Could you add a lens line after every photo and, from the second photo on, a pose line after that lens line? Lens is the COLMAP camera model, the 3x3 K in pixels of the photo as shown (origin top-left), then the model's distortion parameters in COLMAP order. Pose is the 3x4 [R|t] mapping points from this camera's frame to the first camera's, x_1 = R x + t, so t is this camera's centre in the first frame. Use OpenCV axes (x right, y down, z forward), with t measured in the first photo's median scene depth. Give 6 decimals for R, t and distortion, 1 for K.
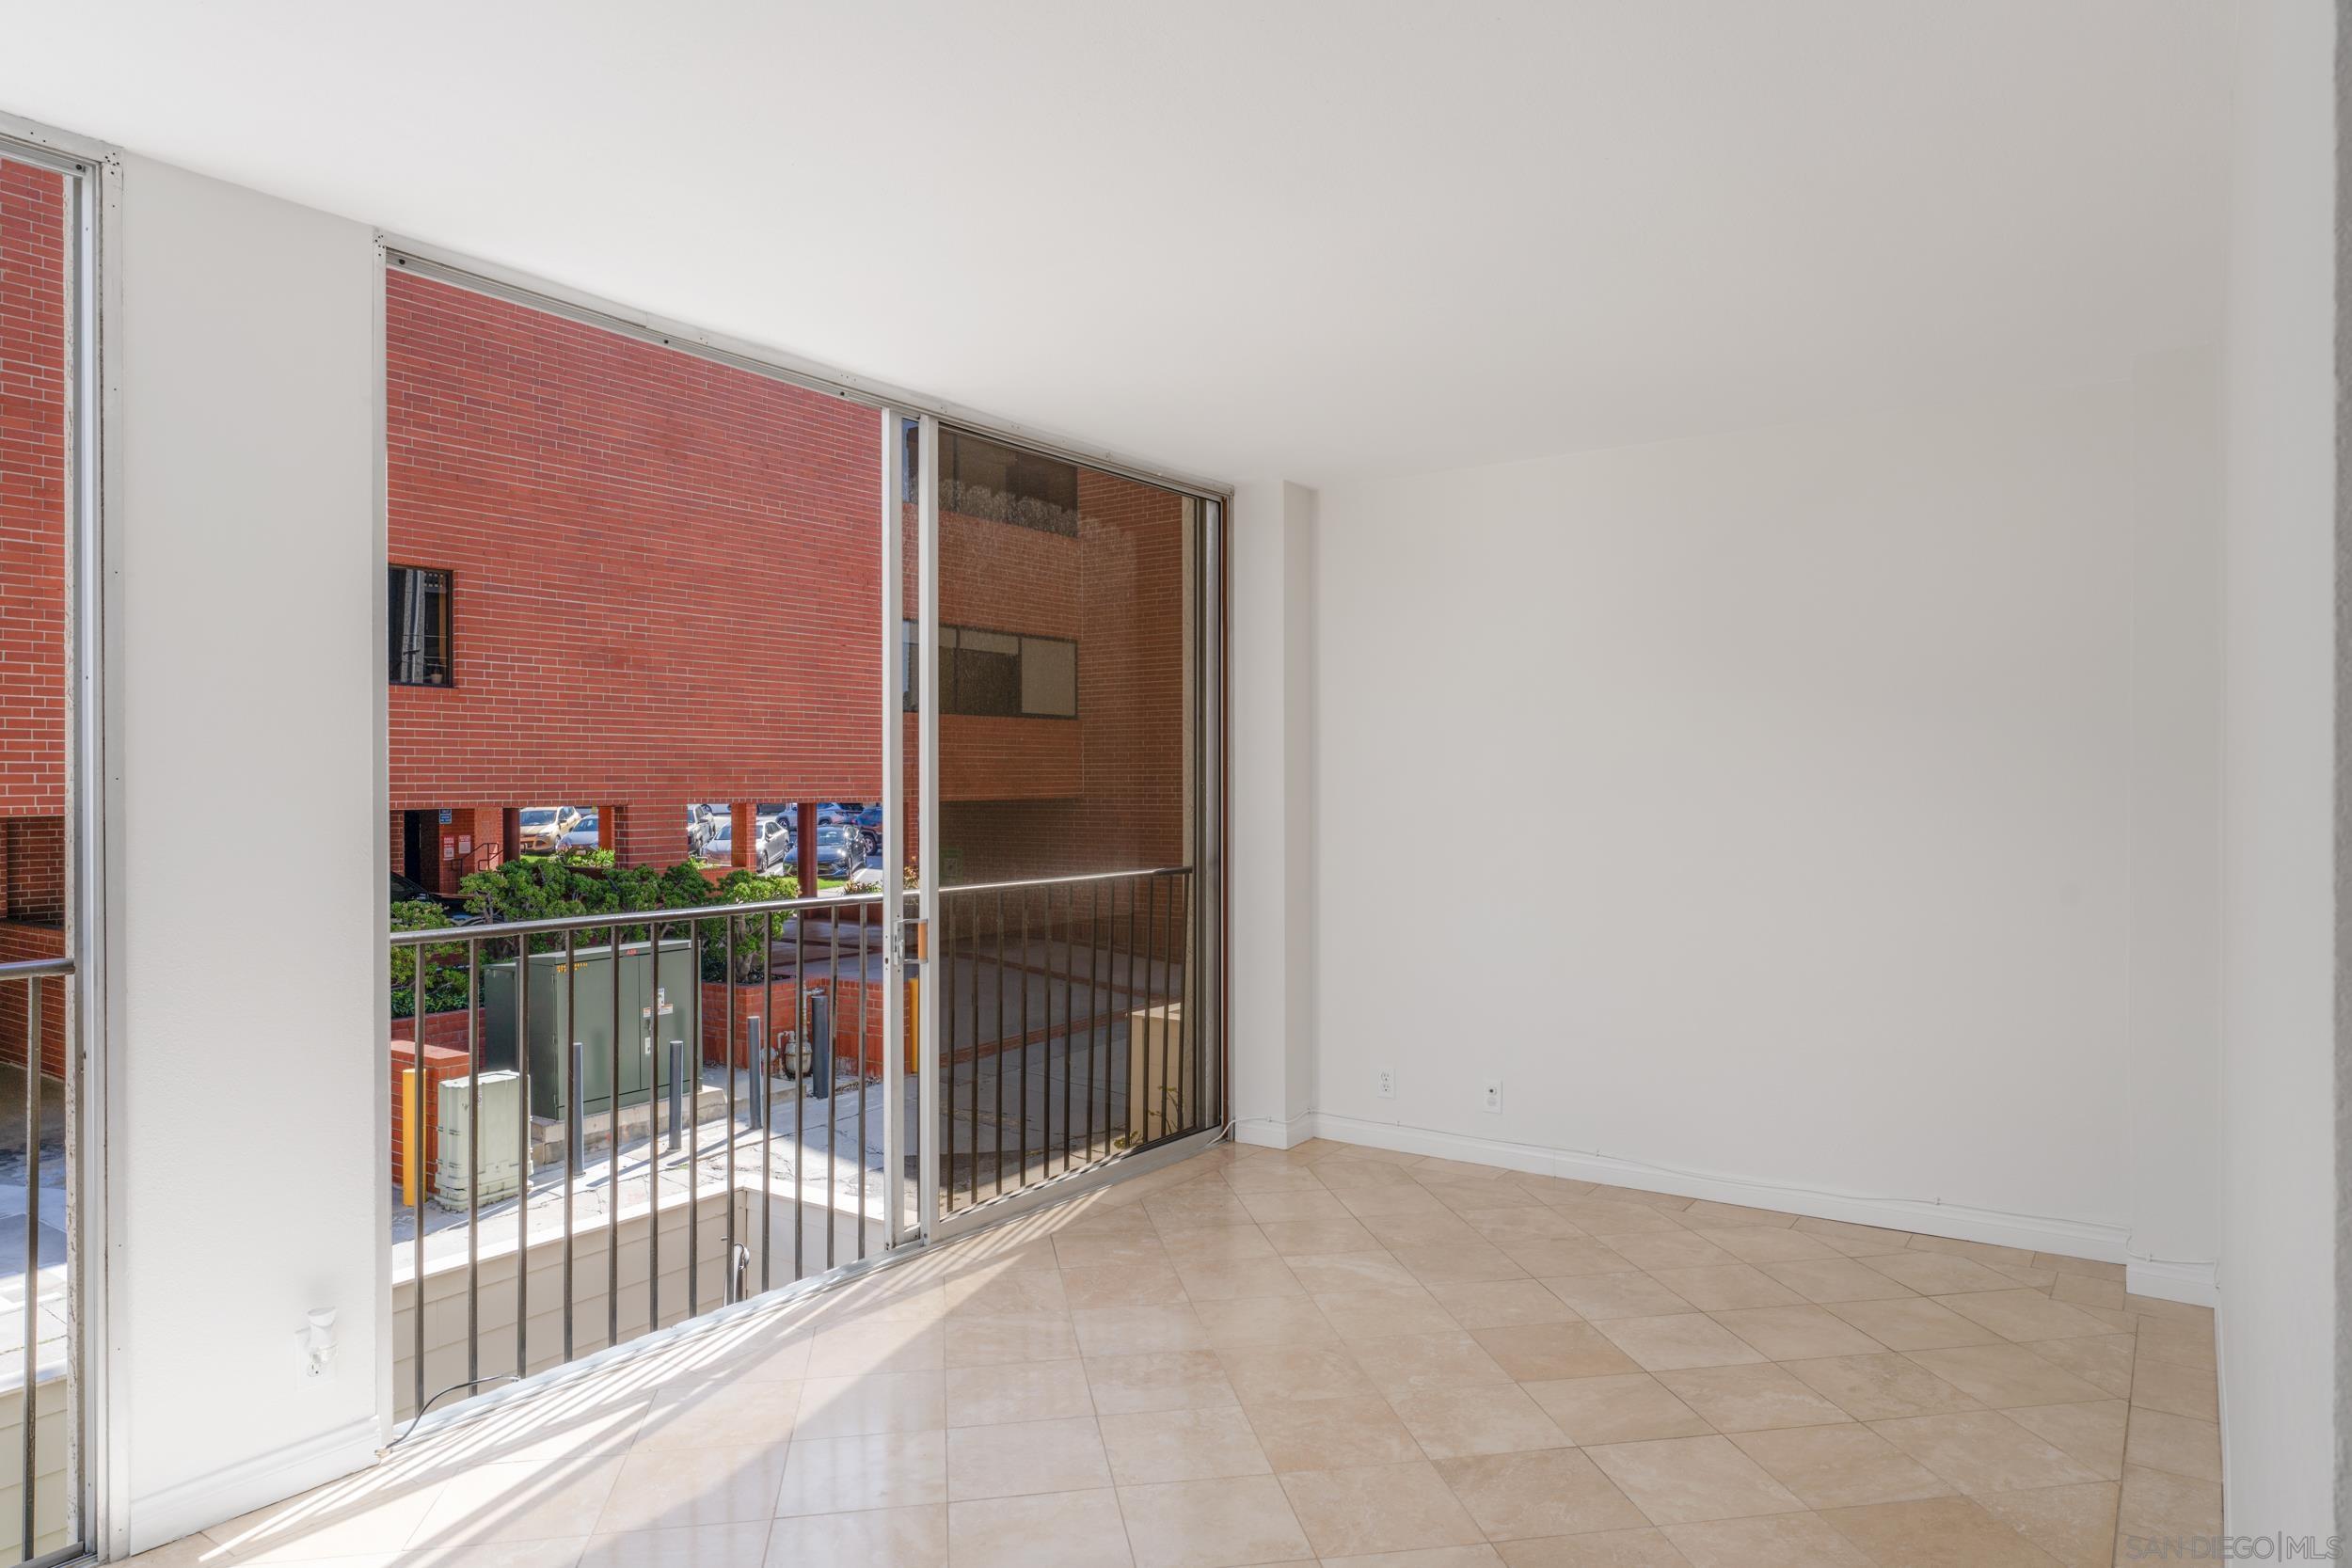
lens RADIAL K [[1431.4, 0, 1196.5], [0, 1431.4, 782.2], [0, 0, 1]] dist [0.000090, 0.000178]
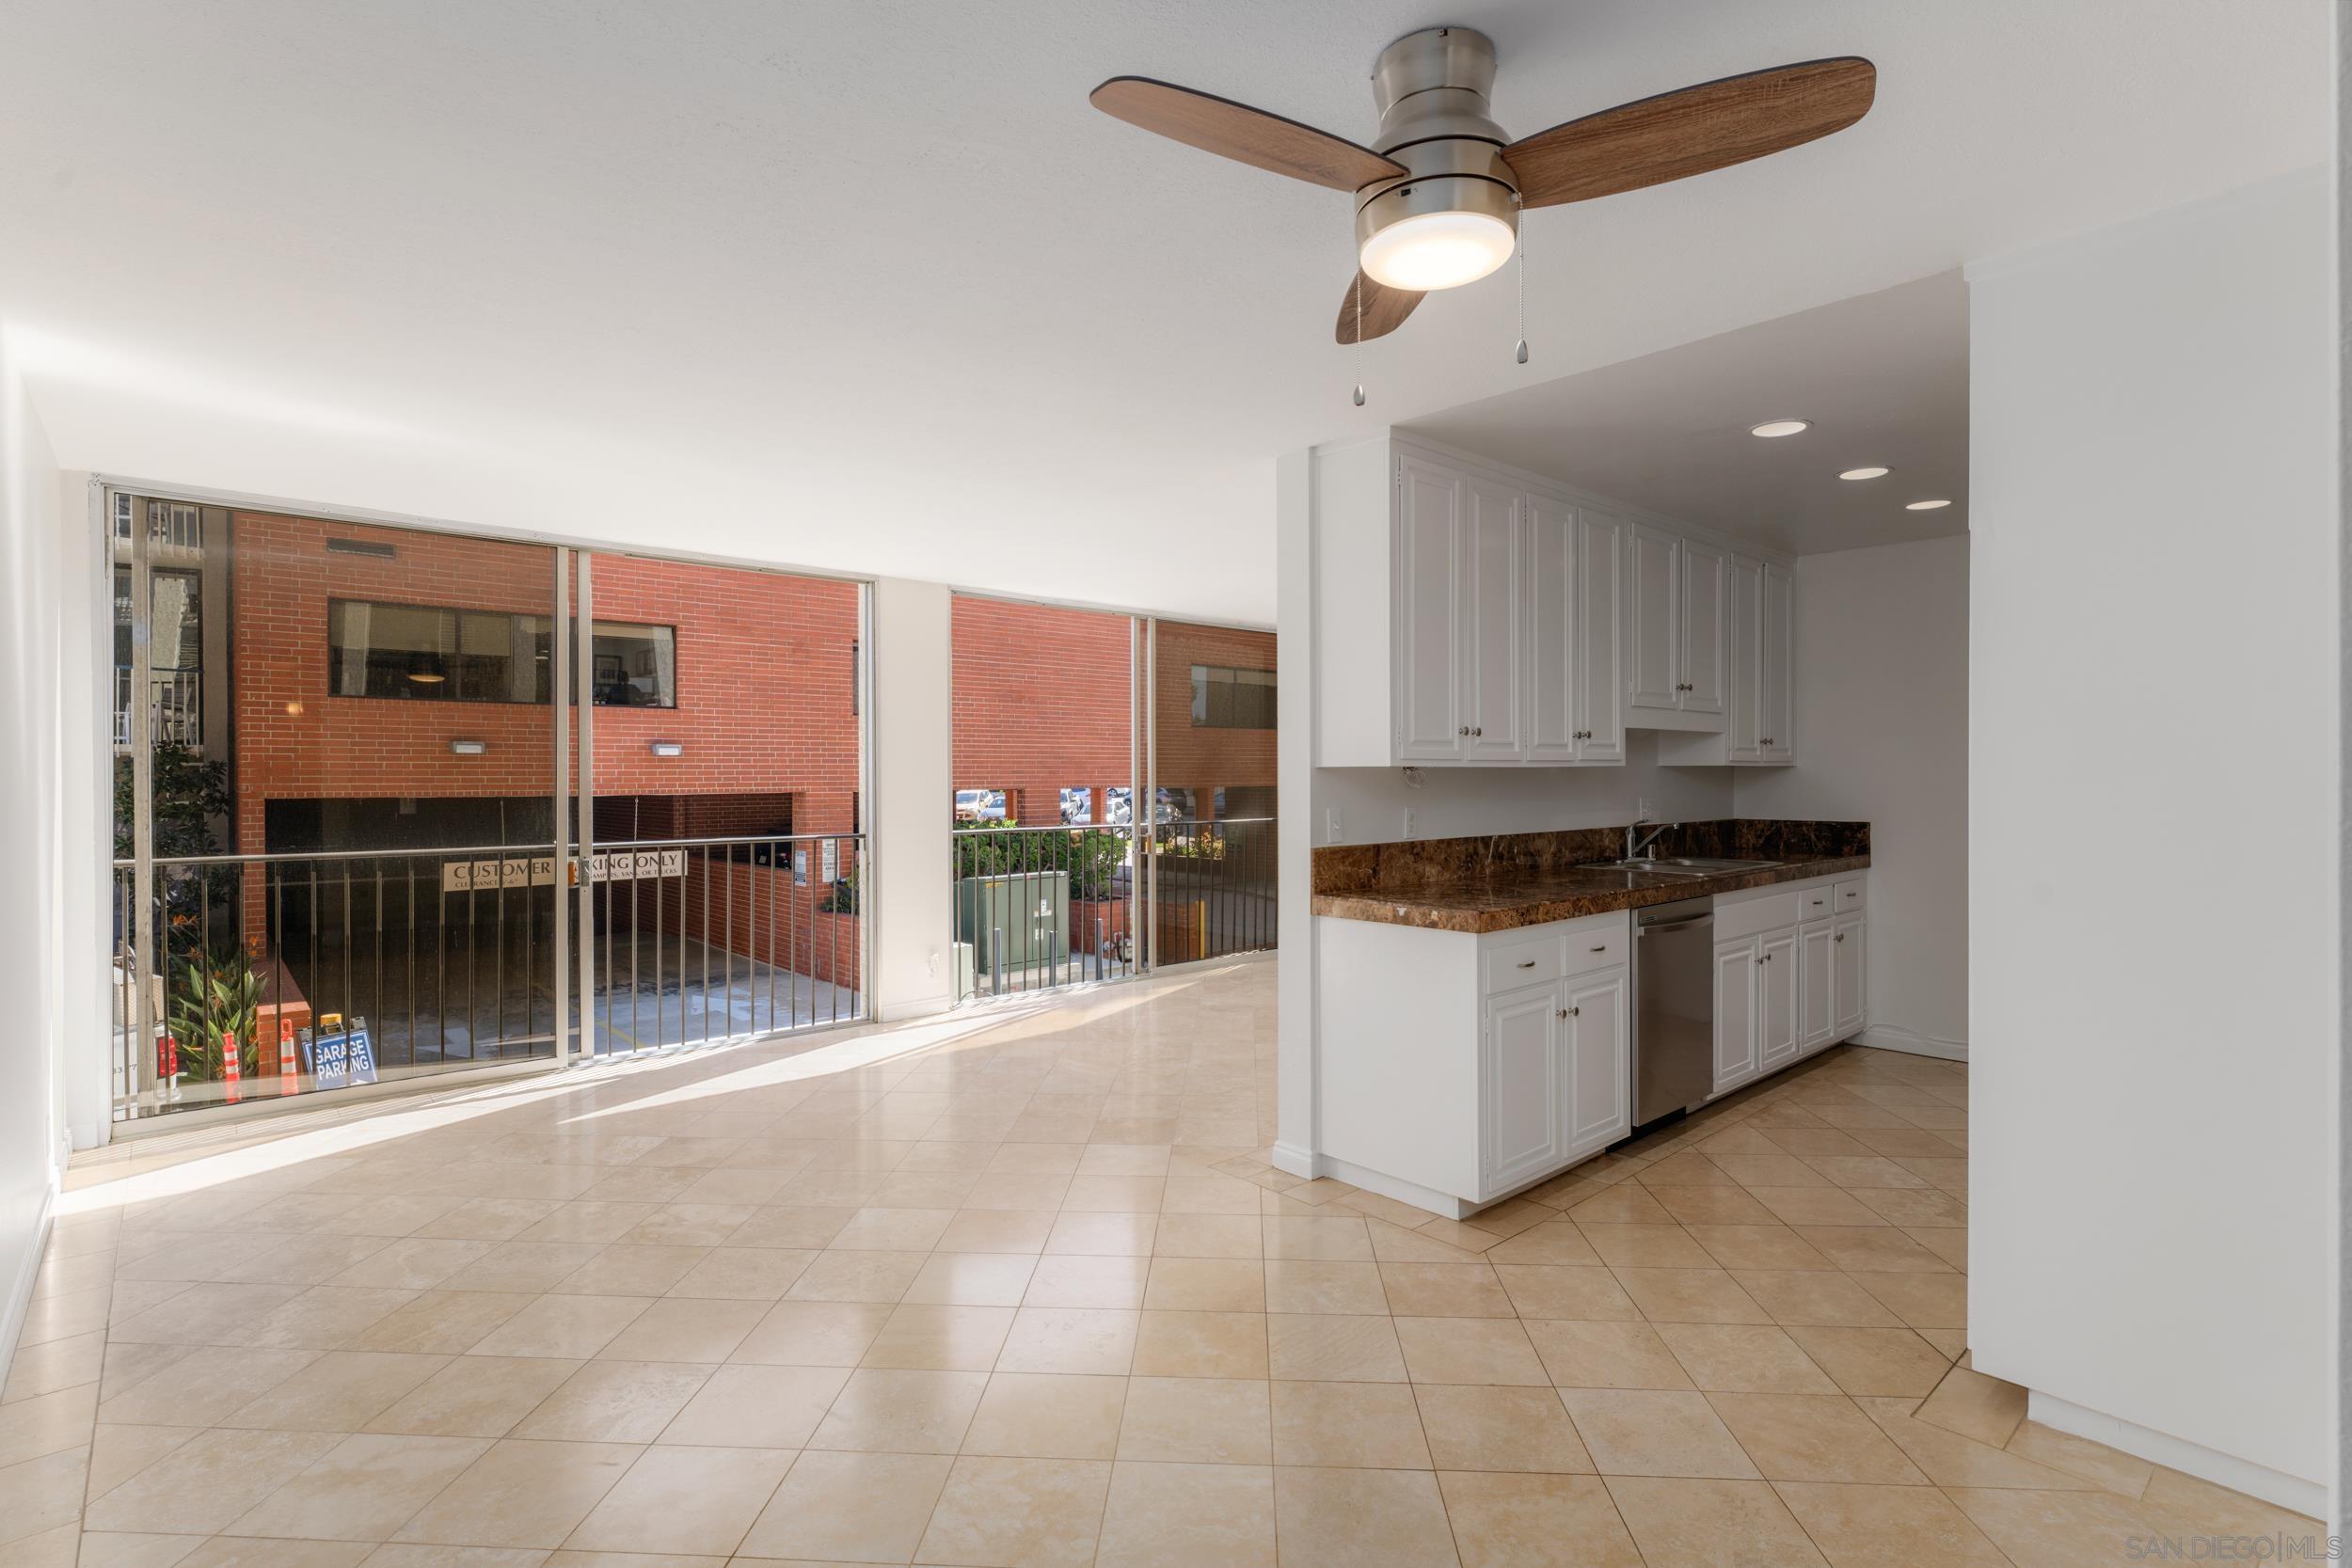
lens RADIAL K [[1126.4, 0, 1166.7], [0, 1126.4, 782.4], [0, 0, 1]] dist [0.008286, -0.000443]
pose [[0.968652, 0.000930, -0.248418, 0.223655], [0.001064, 0.999968, 0.007894, -0.002541], [0.248418, -0.007910, 0.968621, -0.585549]]
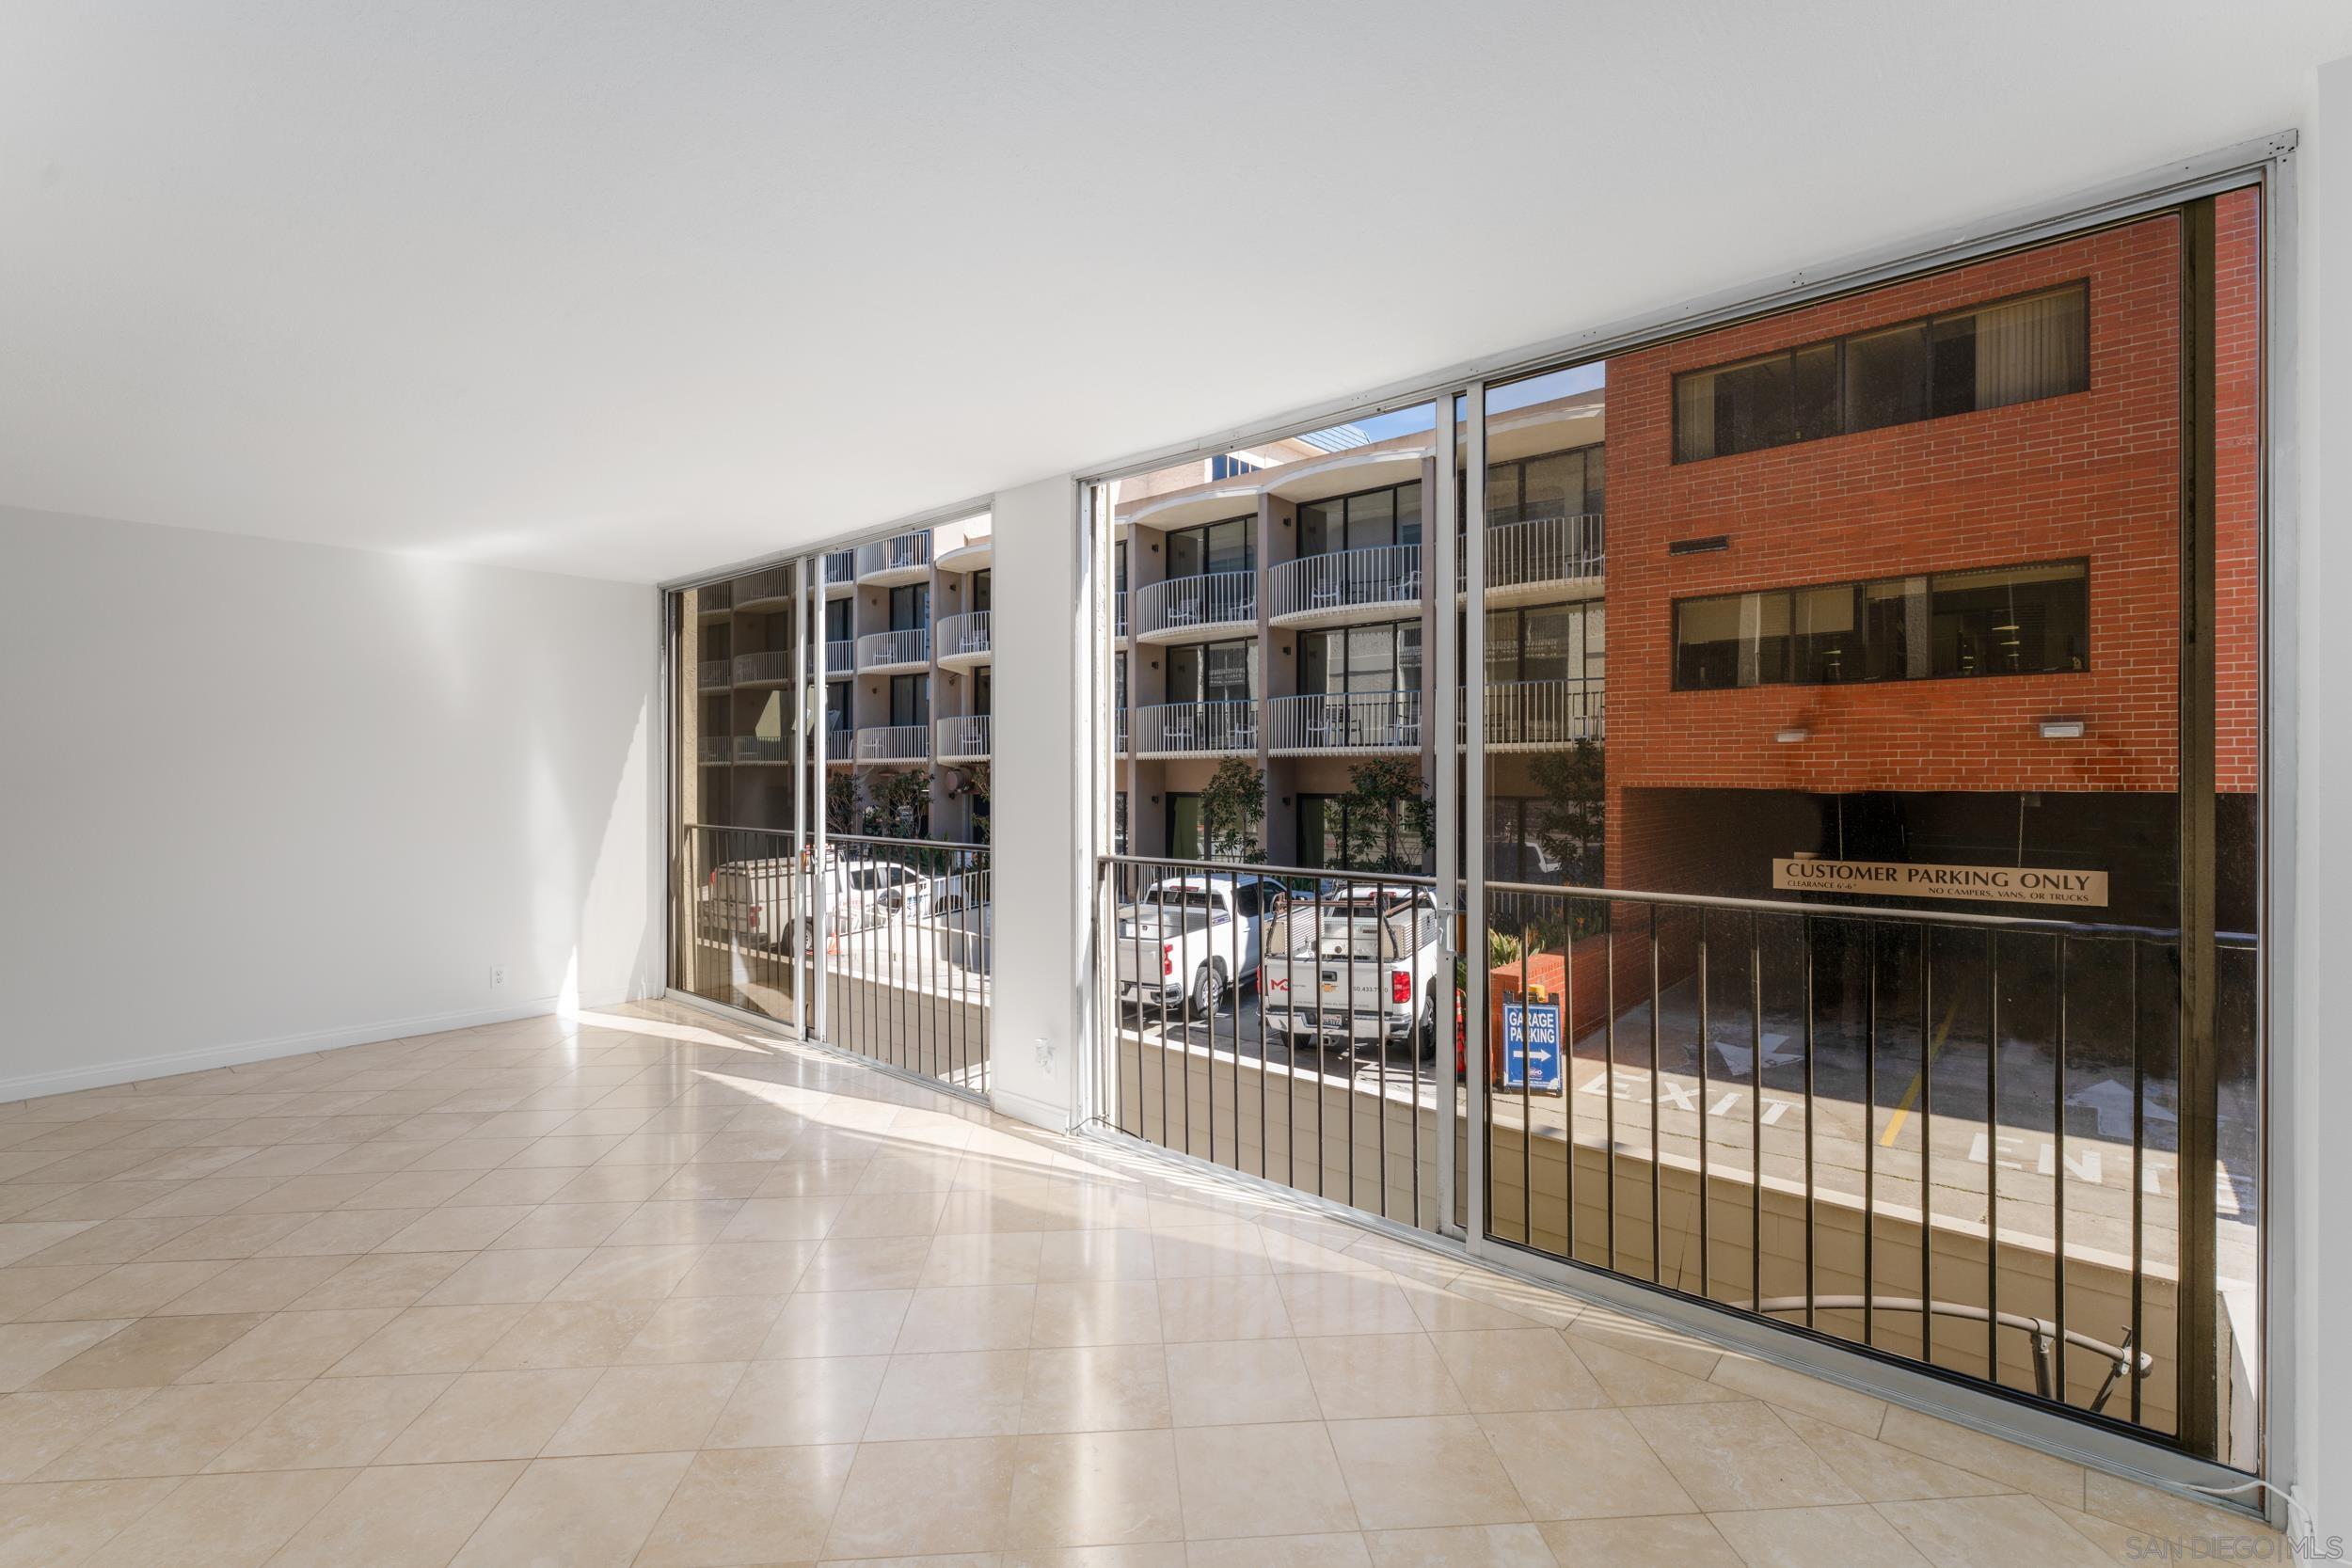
lens RADIAL K [[1042.4, 0, 1176.0], [0, 1042.4, 784.0], [0, 0, 1]] dist [0.002701, 0.000451]
pose [[-0.104186, 0.016652, -0.994418, 0.411441], [0.003942, 0.999859, 0.016330, -0.002952], [0.994550, -0.002219, -0.104237, 0.691704]]
